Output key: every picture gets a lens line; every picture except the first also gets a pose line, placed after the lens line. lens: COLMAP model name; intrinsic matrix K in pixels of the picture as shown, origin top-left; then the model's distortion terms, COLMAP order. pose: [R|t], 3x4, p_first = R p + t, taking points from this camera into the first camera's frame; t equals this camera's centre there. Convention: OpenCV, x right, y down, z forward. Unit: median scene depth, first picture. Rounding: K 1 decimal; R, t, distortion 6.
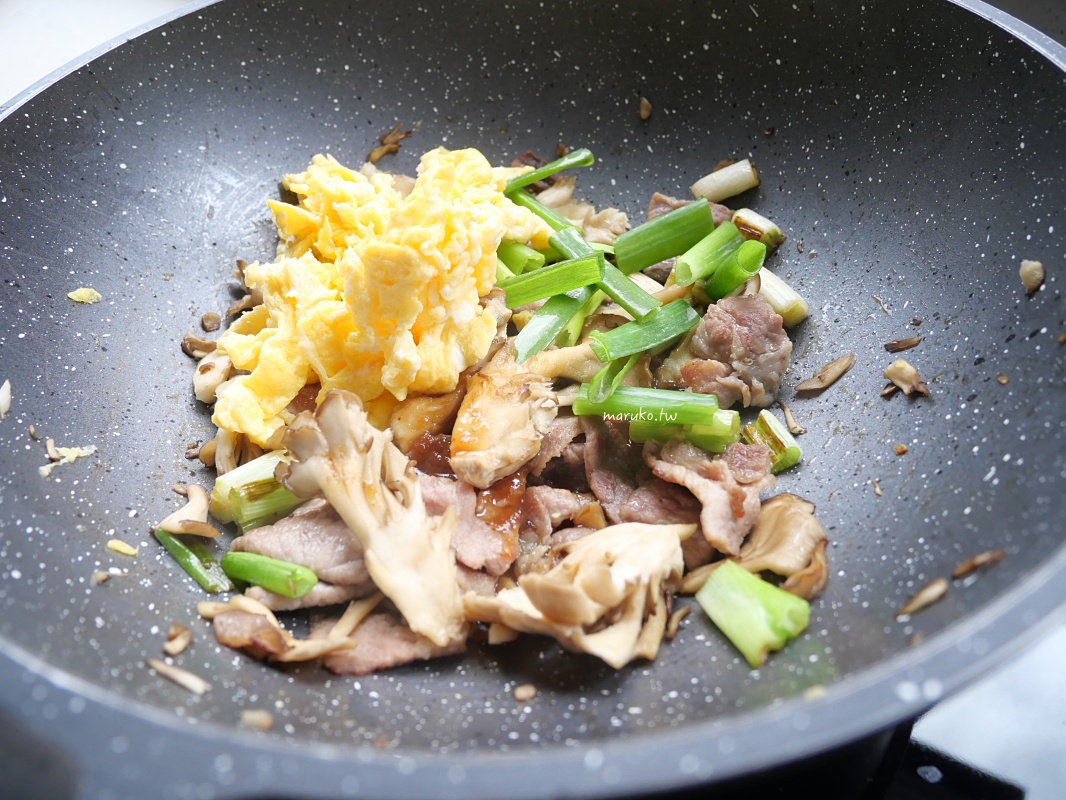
lens RADIAL K [[791.2, 0, 533.0], [0, 791.2, 400.0], [0, 0, 1]] dist [-0.049620, 0.009745]
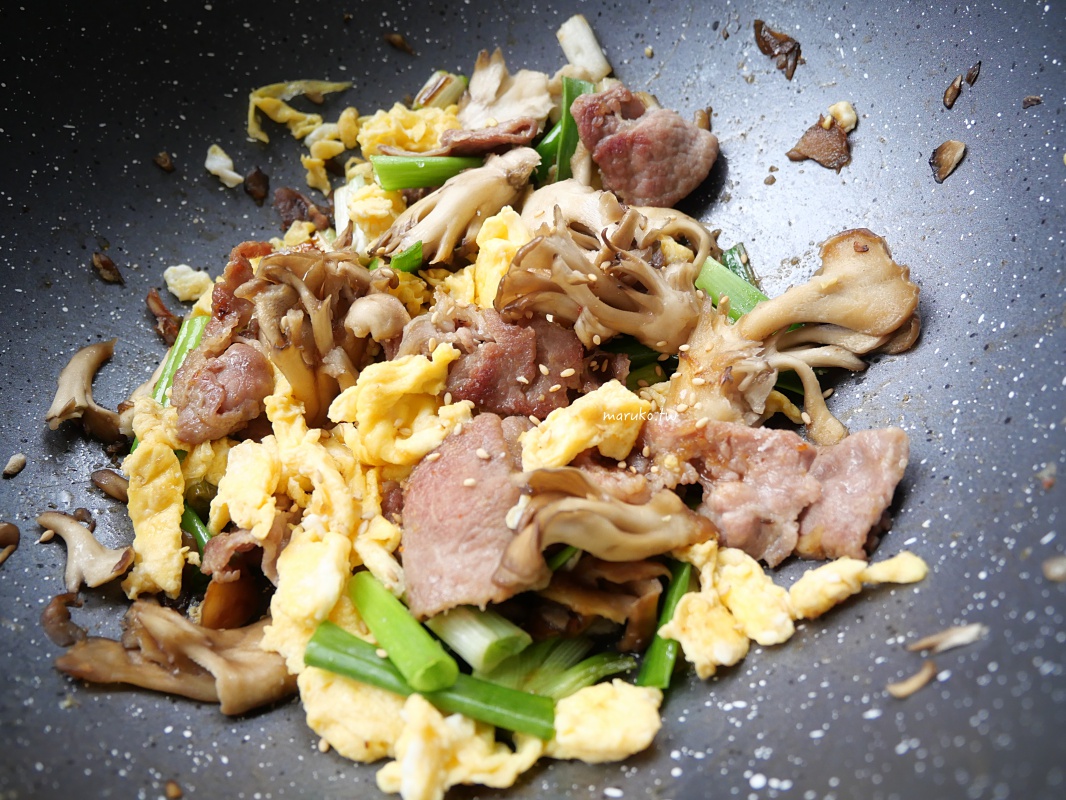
lens RADIAL K [[793.5, 0, 533.0], [0, 793.5, 400.0], [0, 0, 1]] dist [-0.055578, 0.016074]
pose [[0.329680, -0.757401, 0.563609, -0.685171], [0.735593, 0.580285, 0.349531, -0.359698], [-0.591789, 0.299353, 0.748447, 0.434251]]
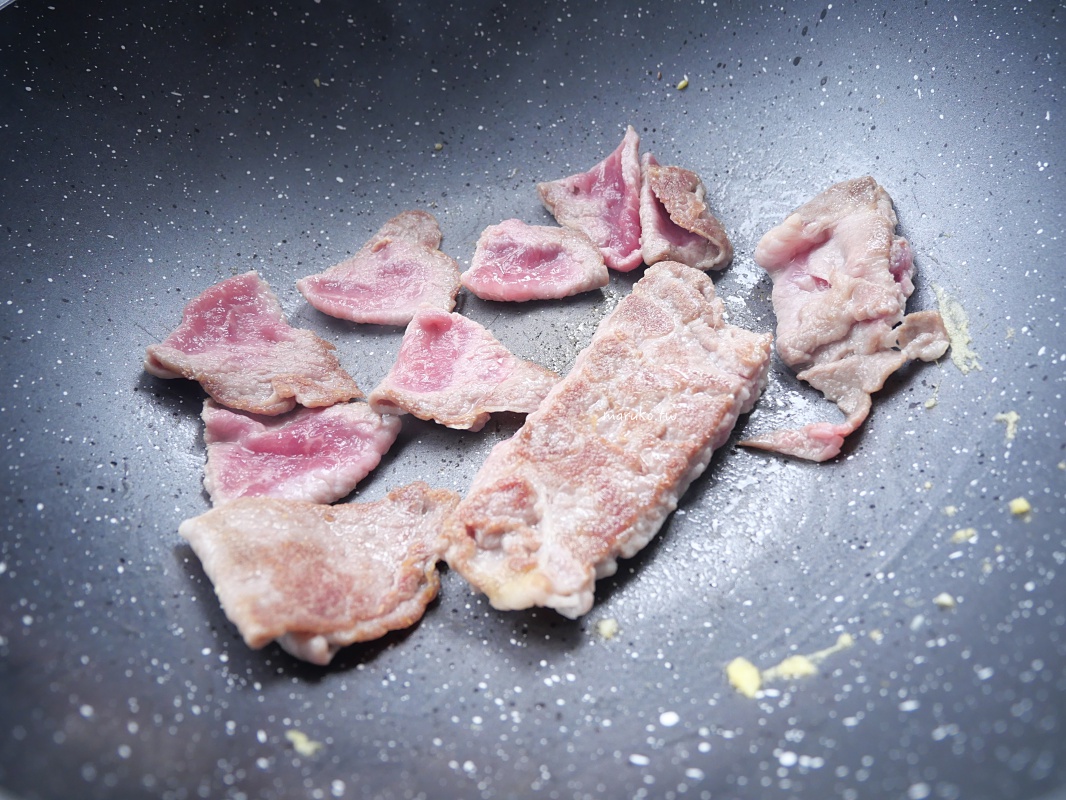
lens RADIAL K [[793.5, 0, 533.0], [0, 793.5, 400.0], [0, 0, 1]] dist [-0.055578, 0.016074]
pose [[0.431660, -0.680508, 0.592097, -0.768090], [0.680232, 0.676667, 0.281791, -0.336917], [-0.592414, 0.281125, 0.754993, 0.458767]]
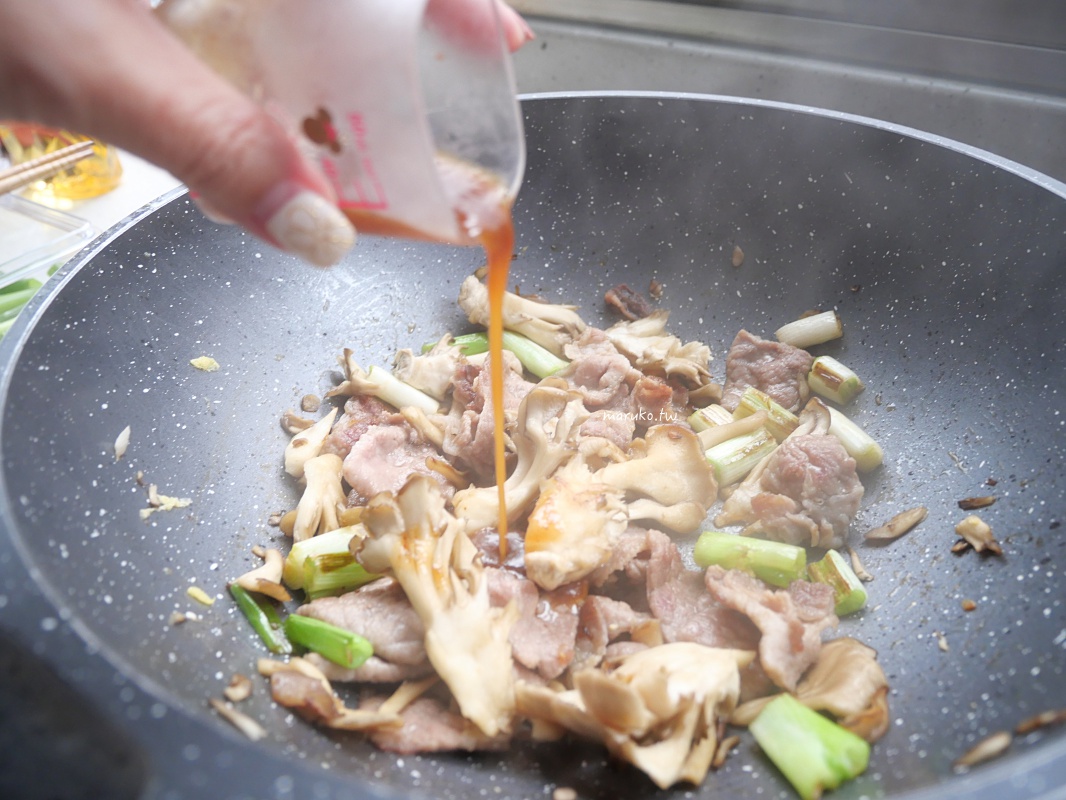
lens RADIAL K [[793.5, 0, 533.0], [0, 793.5, 400.0], [0, 0, 1]] dist [-0.055578, 0.016074]
pose [[0.988880, 0.115589, -0.093574, -0.012974], [-0.129708, 0.978153, -0.162457, 0.042822], [0.072752, 0.172787, 0.982269, -0.052252]]
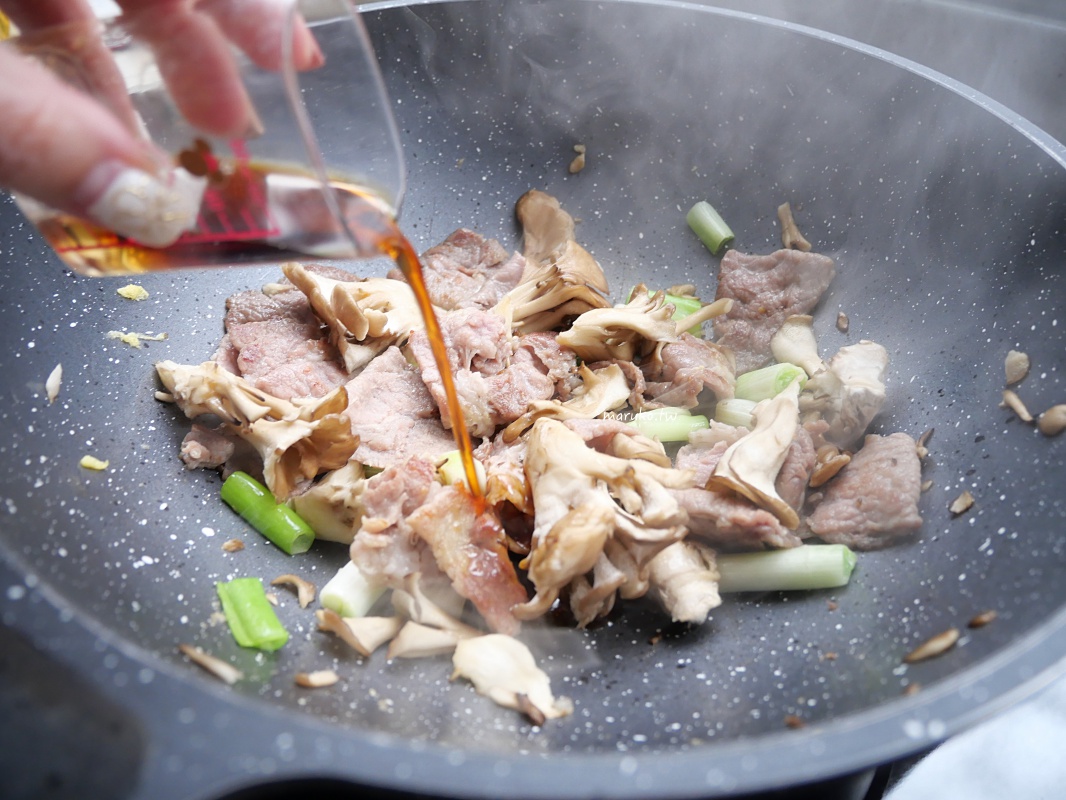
lens RADIAL K [[793.5, 0, 533.0], [0, 793.5, 400.0], [0, 0, 1]] dist [-0.055578, 0.016074]
pose [[0.995037, 0.097845, 0.018078, -0.061054], [-0.096872, 0.994112, -0.048558, 0.008681], [-0.022723, 0.046565, 0.998657, -0.055015]]
